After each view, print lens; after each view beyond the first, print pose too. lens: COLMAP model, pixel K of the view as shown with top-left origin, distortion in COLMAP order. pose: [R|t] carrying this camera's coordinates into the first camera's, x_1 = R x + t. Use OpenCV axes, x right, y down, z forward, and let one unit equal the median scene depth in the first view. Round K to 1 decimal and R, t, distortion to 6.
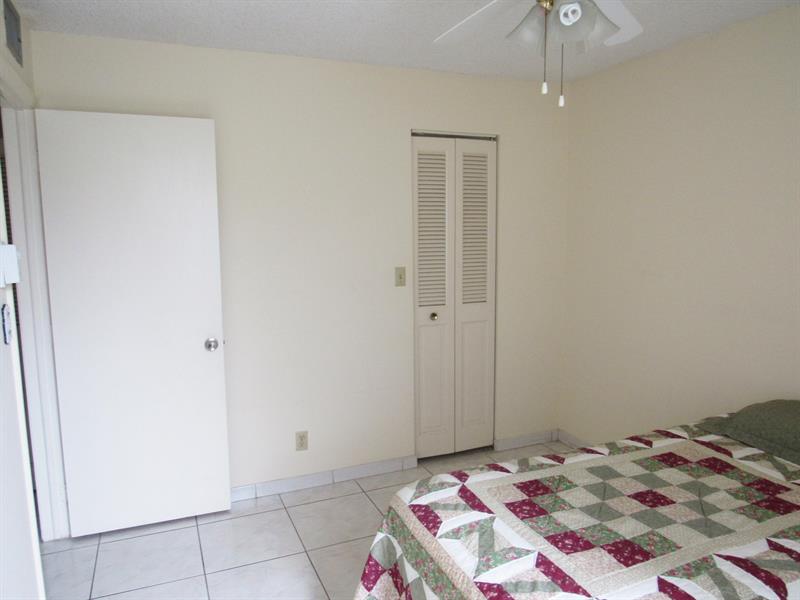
lens RADIAL K [[572.2, 0, 400.0], [0, 572.2, 300.0], [0, 0, 1]] dist [-0.026479, 0.006047]
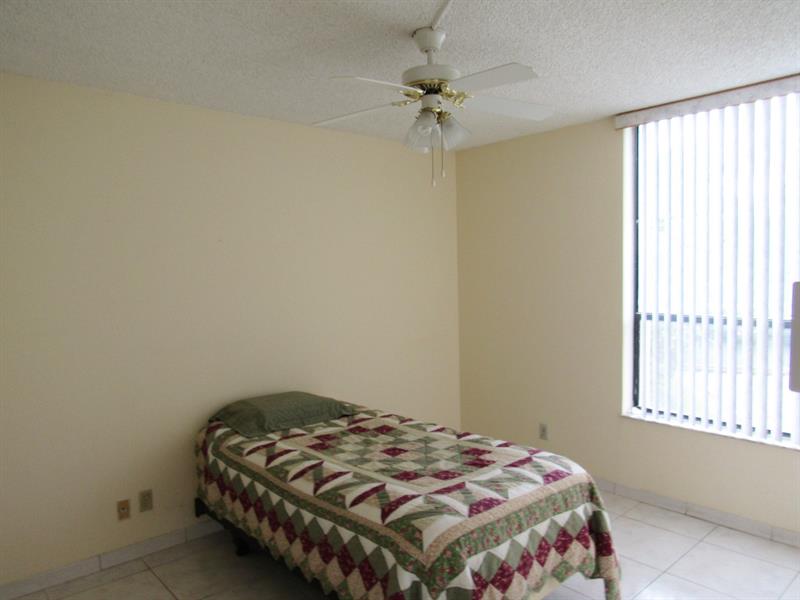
lens RADIAL K [[572.2, 0, 400.0], [0, 572.2, 300.0], [0, 0, 1]] dist [-0.026479, 0.006047]
pose [[-0.322516, -0.031063, 0.946054, -0.945536], [0.143166, 0.986363, 0.081193, -0.154323], [-0.935675, 0.161629, -0.313670, 1.377338]]
